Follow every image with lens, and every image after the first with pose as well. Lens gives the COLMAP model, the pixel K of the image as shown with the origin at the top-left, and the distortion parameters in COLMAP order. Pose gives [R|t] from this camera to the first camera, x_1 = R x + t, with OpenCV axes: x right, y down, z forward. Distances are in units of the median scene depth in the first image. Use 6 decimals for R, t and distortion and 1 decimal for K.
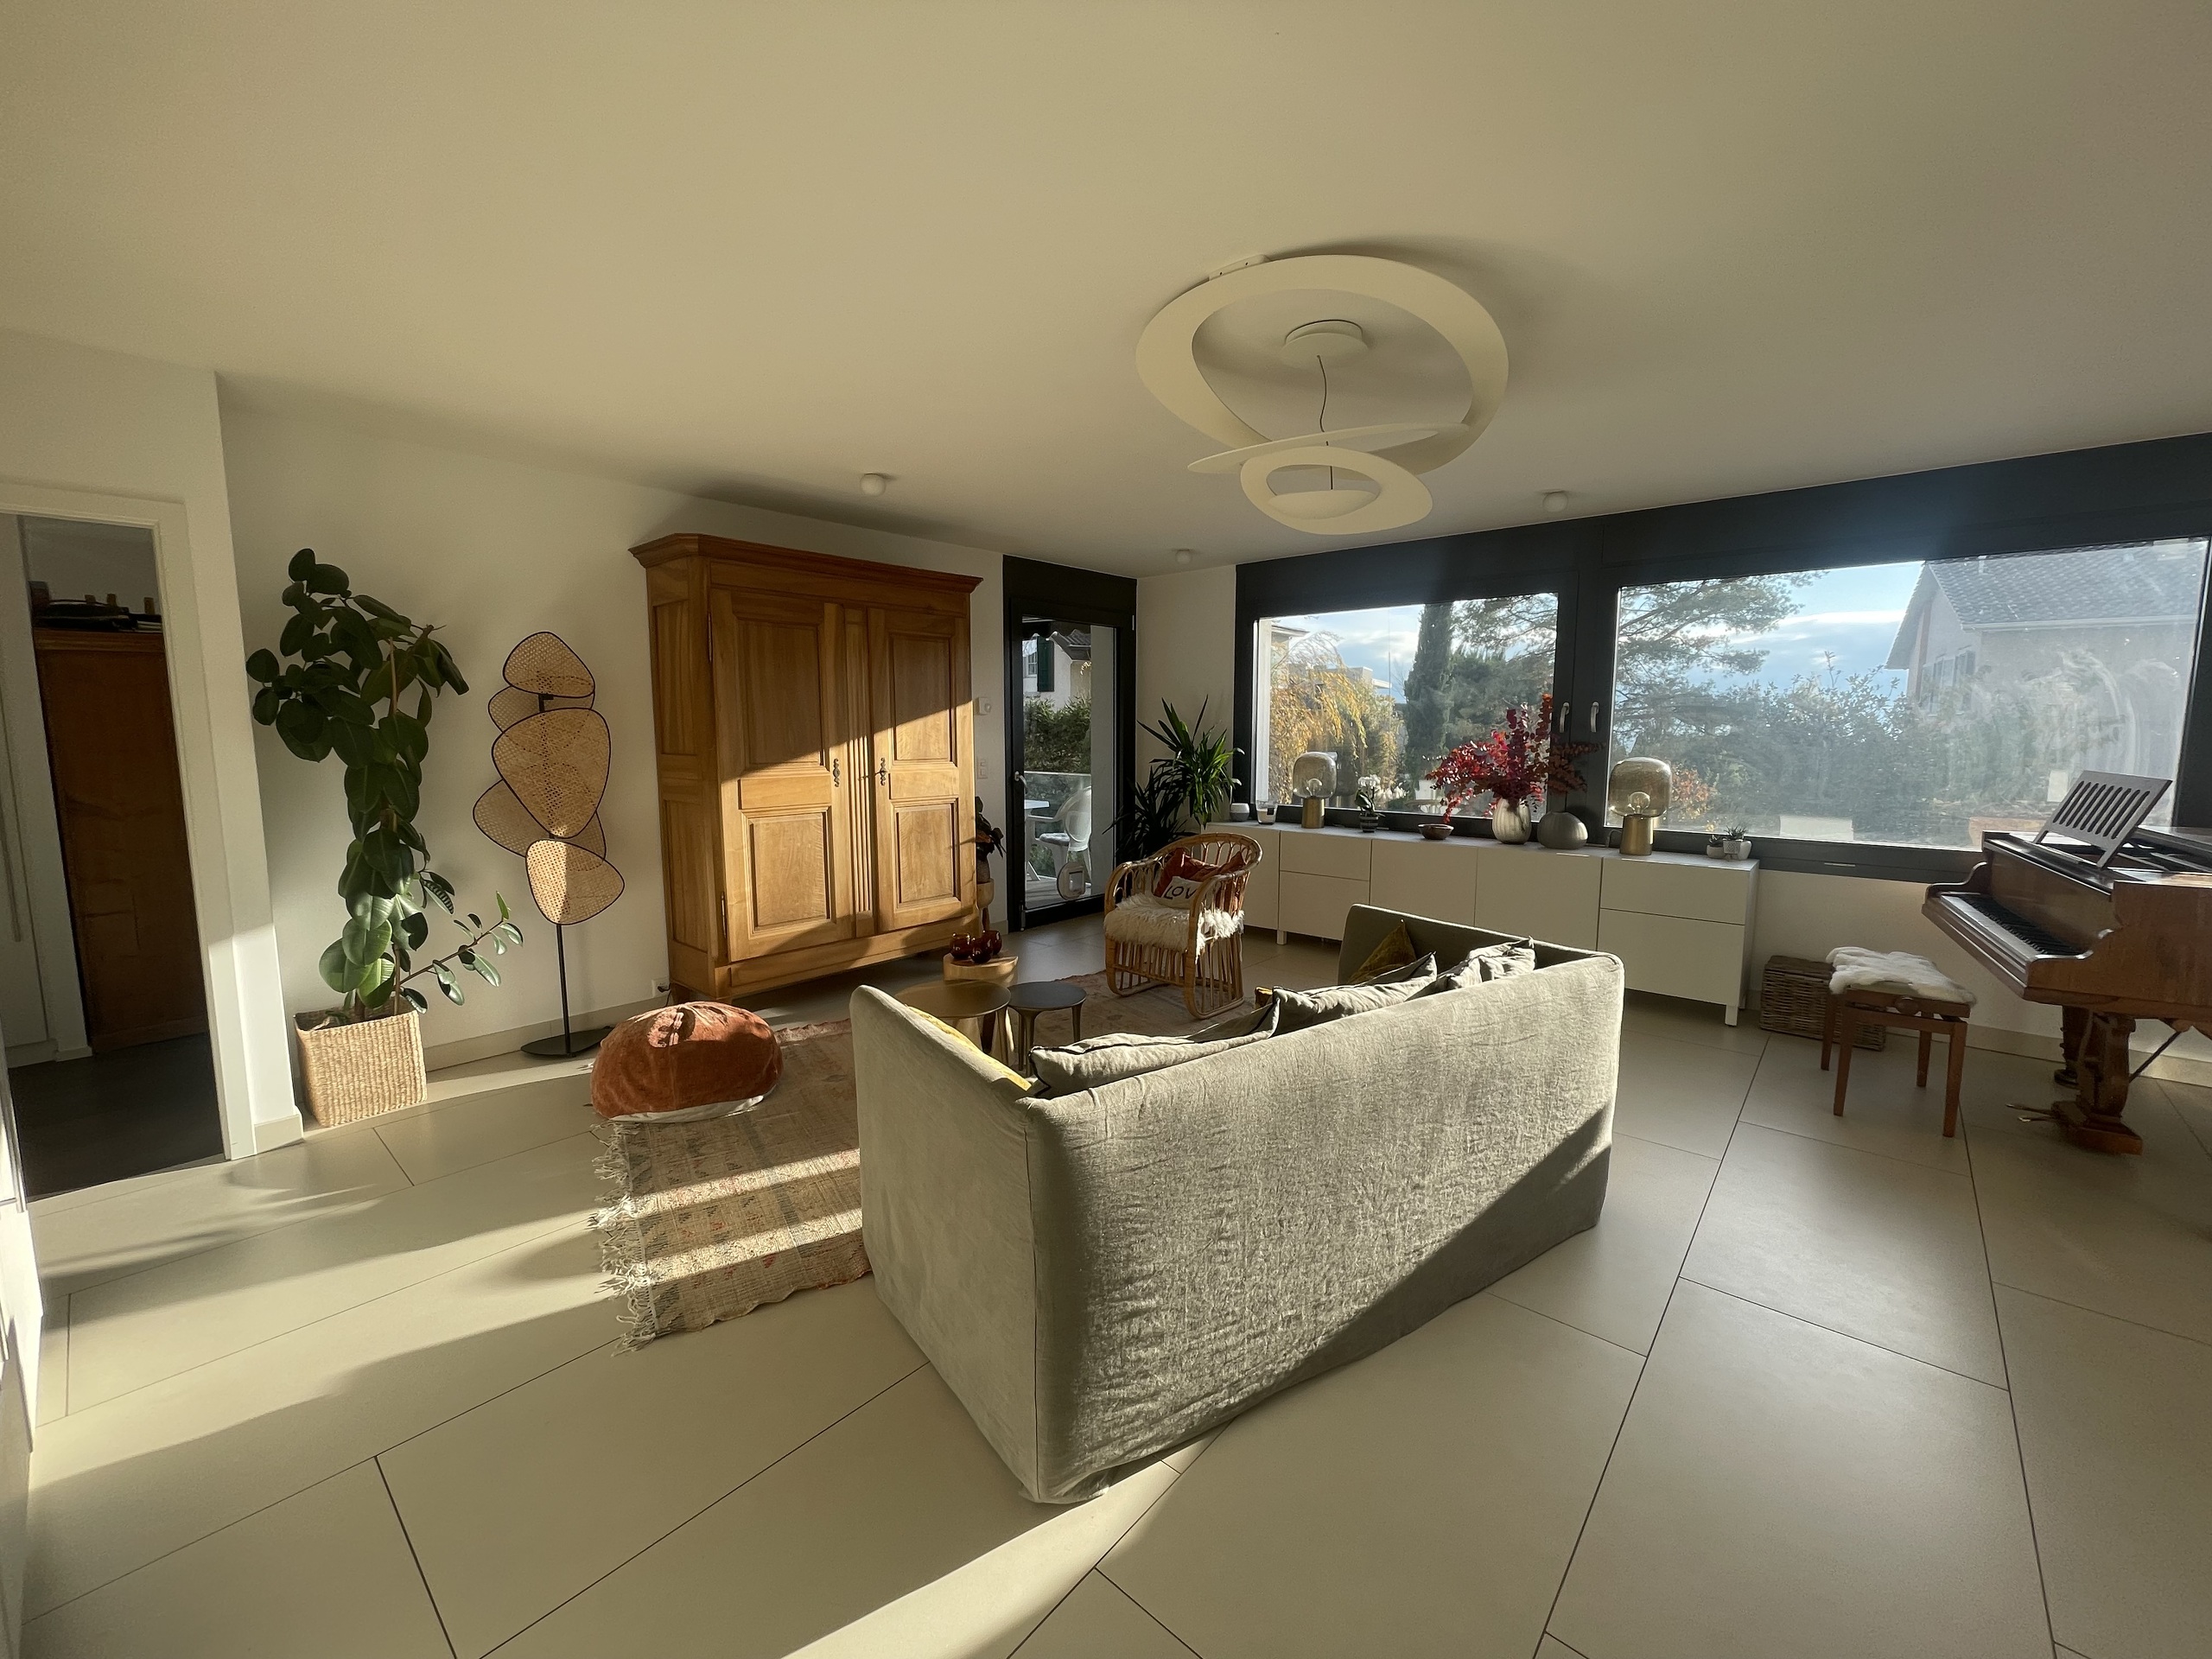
lens RADIAL K [[877.2, 0, 1106.0], [0, 877.2, 829.5], [0, 0, 1]] dist [0.001346, 0.000313]
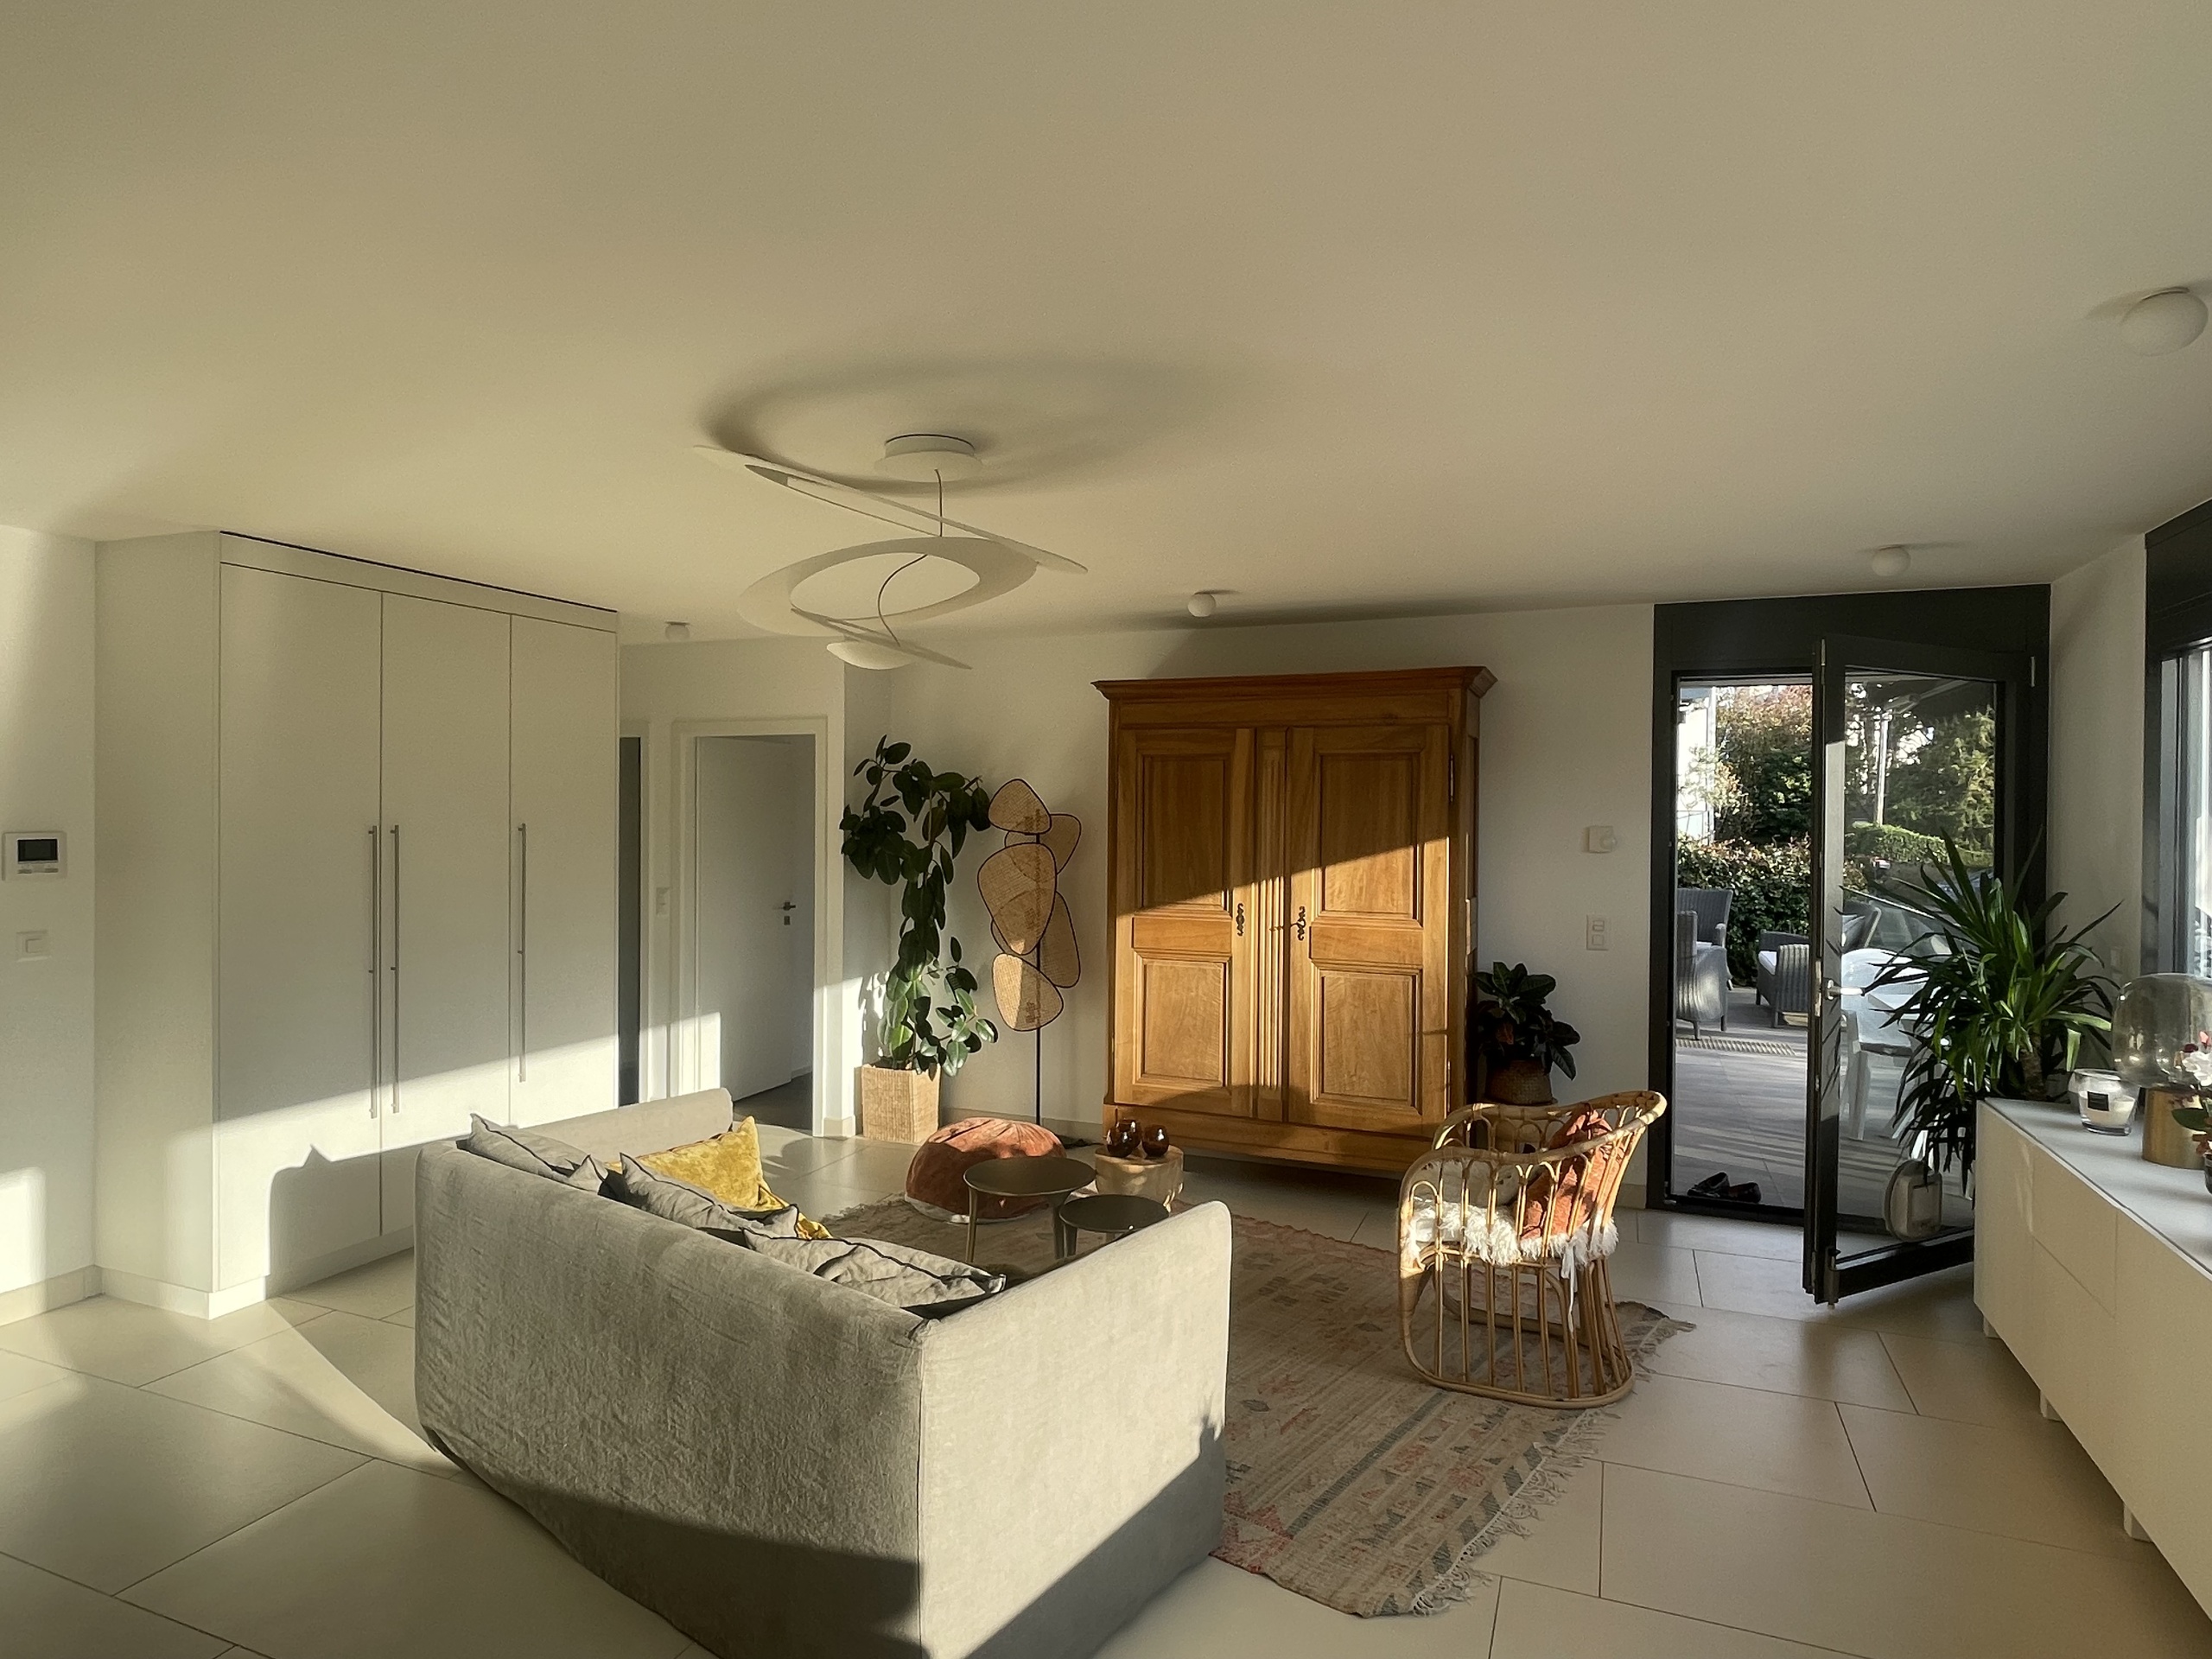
lens RADIAL K [[1239.1, 0, 1110.4], [0, 1239.1, 819.7], [0, 0, 1]] dist [-0.001915, -0.000833]
pose [[0.316648, 0.006822, -0.948518, 0.810757], [-0.113562, 0.993054, -0.030768, -0.109603], [0.941720, 0.117459, 0.315224, 0.477802]]
